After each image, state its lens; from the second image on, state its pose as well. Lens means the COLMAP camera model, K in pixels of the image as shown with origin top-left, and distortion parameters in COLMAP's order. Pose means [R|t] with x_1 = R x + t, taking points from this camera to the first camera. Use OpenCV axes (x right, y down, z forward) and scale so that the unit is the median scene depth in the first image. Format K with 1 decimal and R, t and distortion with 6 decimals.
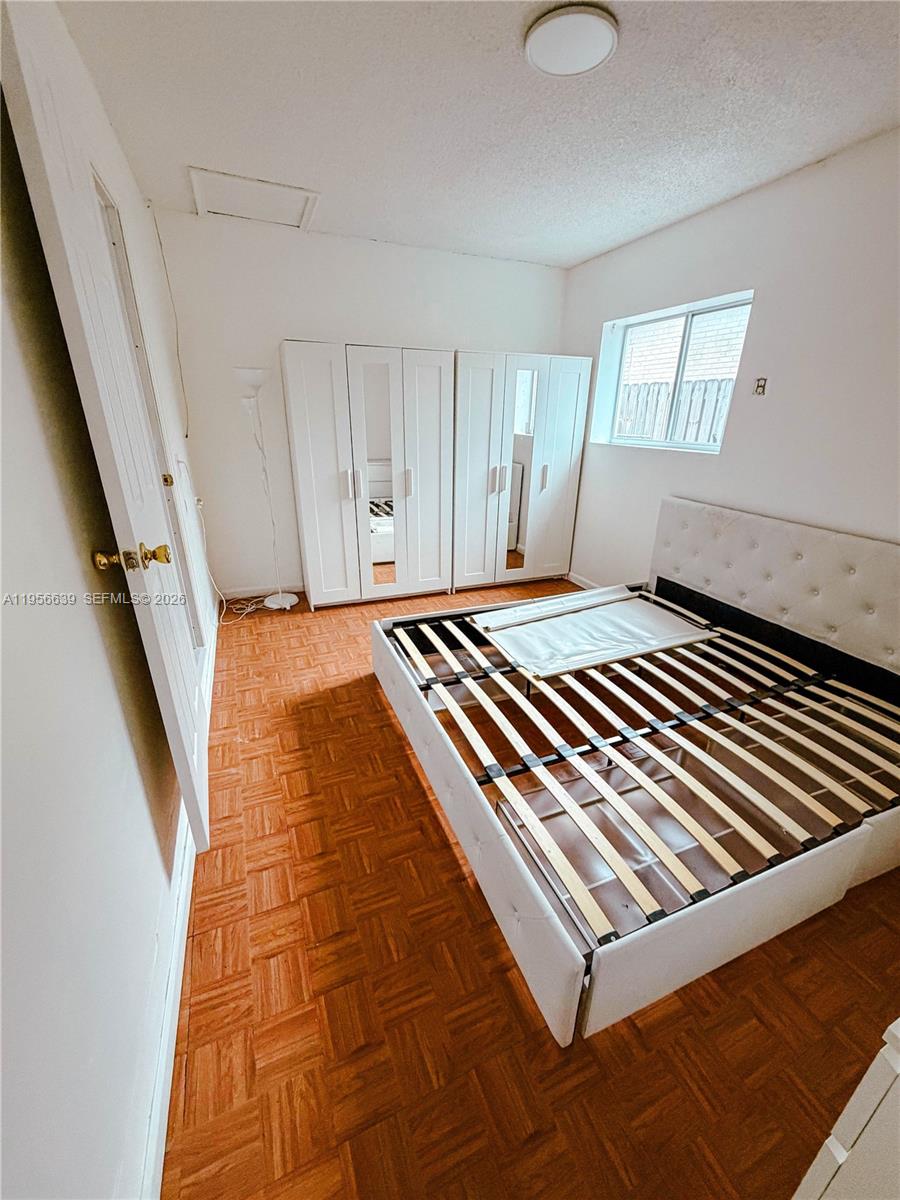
lens RADIAL K [[478.9, 0, 447.8], [0, 478.9, 600.6], [0, 0, 1]] dist [-0.006114, 0.000540]
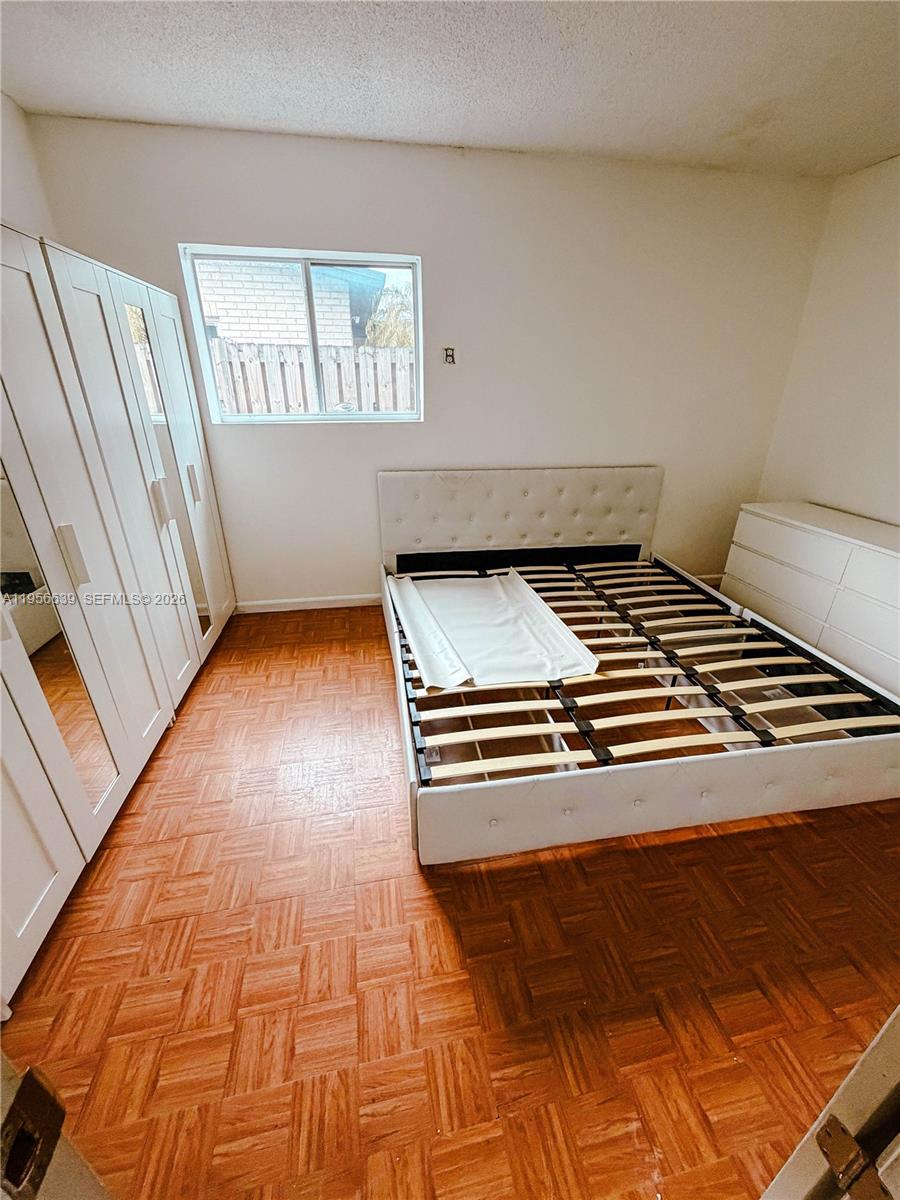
lens RADIAL K [[478.9, 0, 449.0], [0, 478.9, 600.1], [0, 0, 1]] dist [-0.006114, 0.000540]
pose [[0.211227, -0.415788, 0.884592, -0.545545], [0.355977, 0.875582, 0.326551, -0.315511], [-0.910310, 0.245918, 0.332958, 0.771554]]
